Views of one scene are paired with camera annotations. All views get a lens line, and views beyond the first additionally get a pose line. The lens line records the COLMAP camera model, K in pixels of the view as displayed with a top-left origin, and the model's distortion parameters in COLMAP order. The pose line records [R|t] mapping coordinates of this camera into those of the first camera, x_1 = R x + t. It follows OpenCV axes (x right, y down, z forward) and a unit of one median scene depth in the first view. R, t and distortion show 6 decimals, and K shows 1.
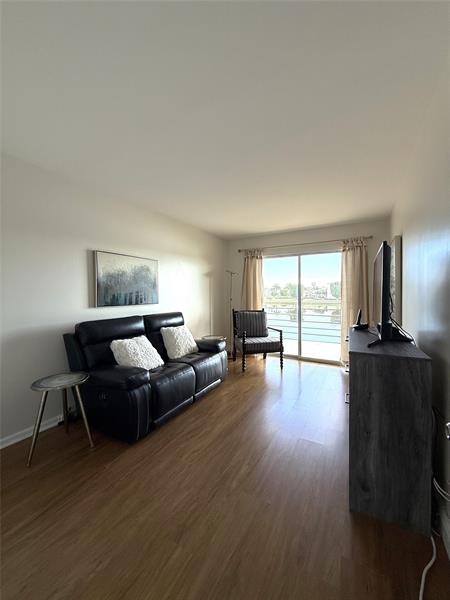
lens RADIAL K [[240.3, 0, 225.0], [0, 240.3, 300.0], [0, 0, 1]] dist [0.001068, 0.000224]
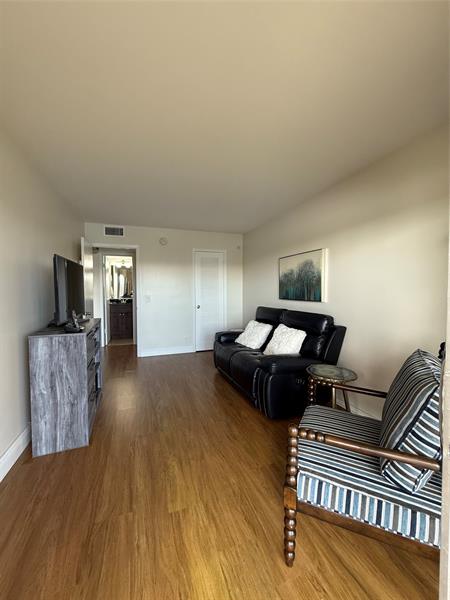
lens RADIAL K [[240.3, 0, 225.0], [0, 240.3, 300.0], [0, 0, 1]] dist [0.001068, 0.000224]
pose [[-0.646258, 0.048177, -0.761597, 0.626948], [-0.013386, 0.997136, 0.074436, -0.054157], [0.763001, 0.058300, -0.643762, 1.417003]]
